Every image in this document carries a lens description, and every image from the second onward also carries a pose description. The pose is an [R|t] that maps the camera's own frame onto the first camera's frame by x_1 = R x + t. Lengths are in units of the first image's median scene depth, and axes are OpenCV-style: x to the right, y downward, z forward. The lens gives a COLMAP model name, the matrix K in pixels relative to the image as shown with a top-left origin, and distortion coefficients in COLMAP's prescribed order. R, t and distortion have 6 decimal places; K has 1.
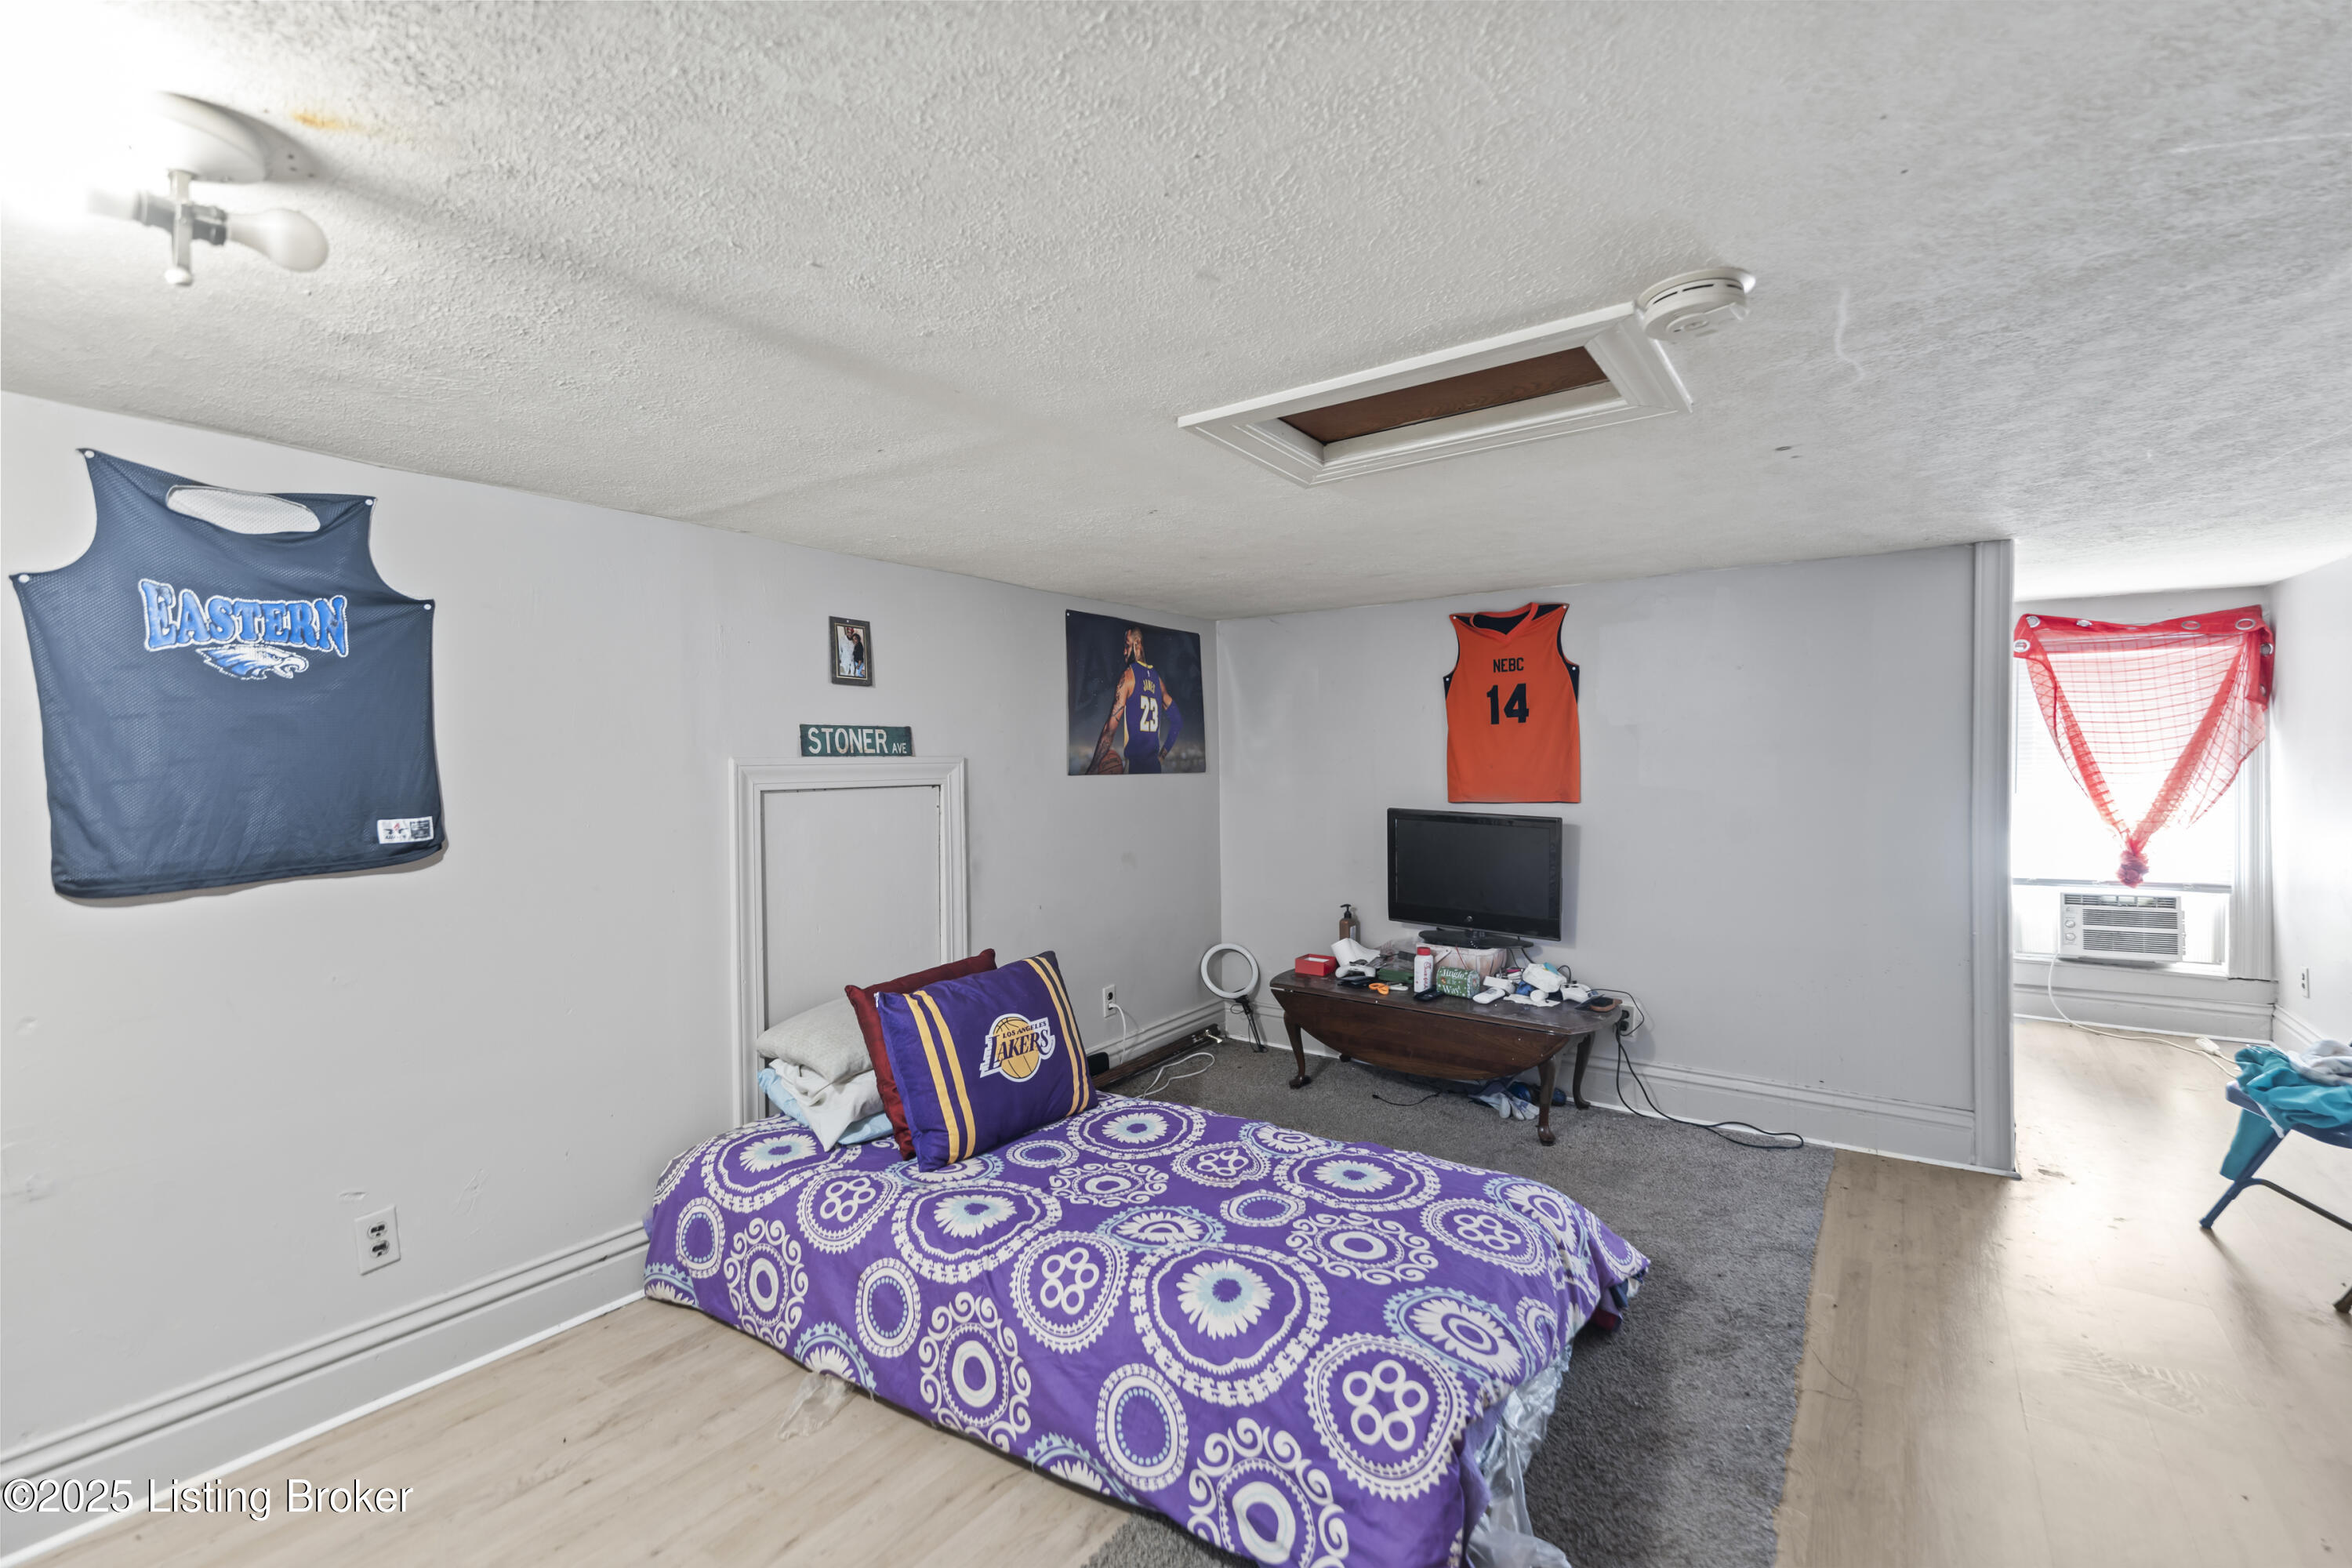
lens RADIAL K [[1042.1, 0, 1184.9], [0, 1042.1, 778.7], [0, 0, 1]] dist [-0.002379, -0.000565]
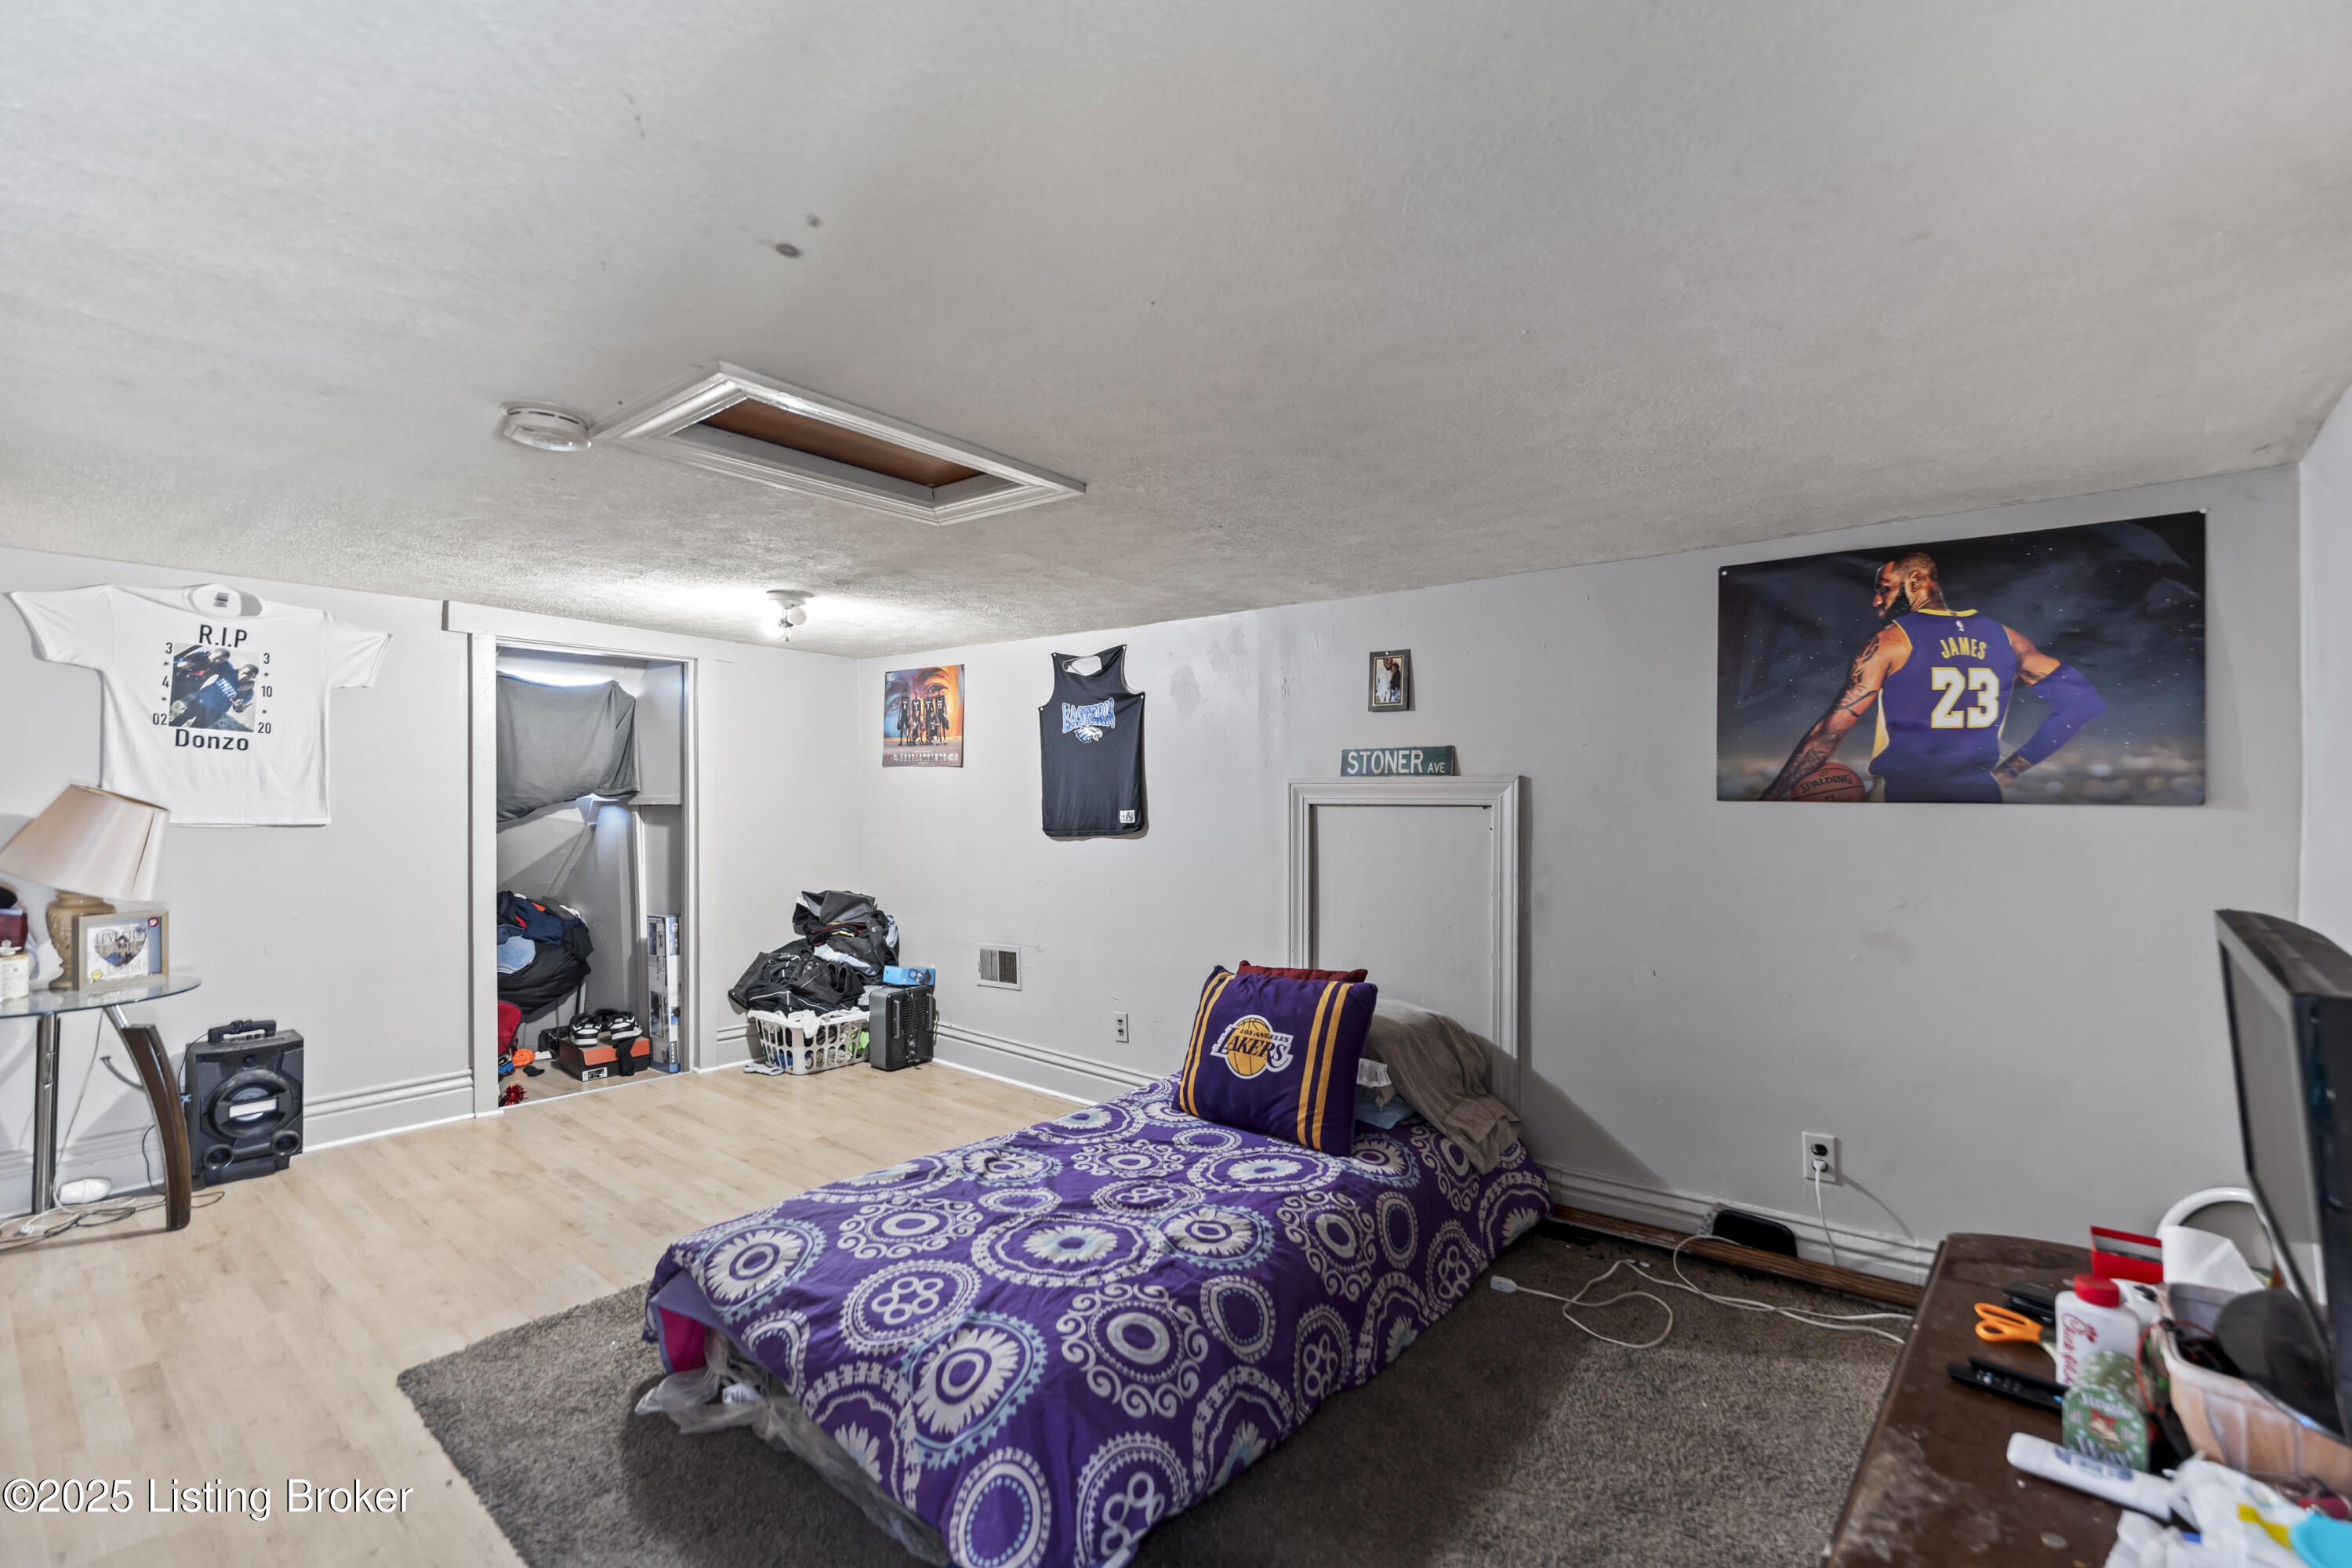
lens RADIAL K [[1042.1, 0, 1187.7], [0, 1042.1, 781.9], [0, 0, 1]] dist [-0.002379, -0.000565]
pose [[-0.094388, 0.003755, -0.995528, 0.808490], [-0.015735, 0.999862, 0.005263, -0.018045], [0.995411, 0.016161, -0.094316, 0.912716]]
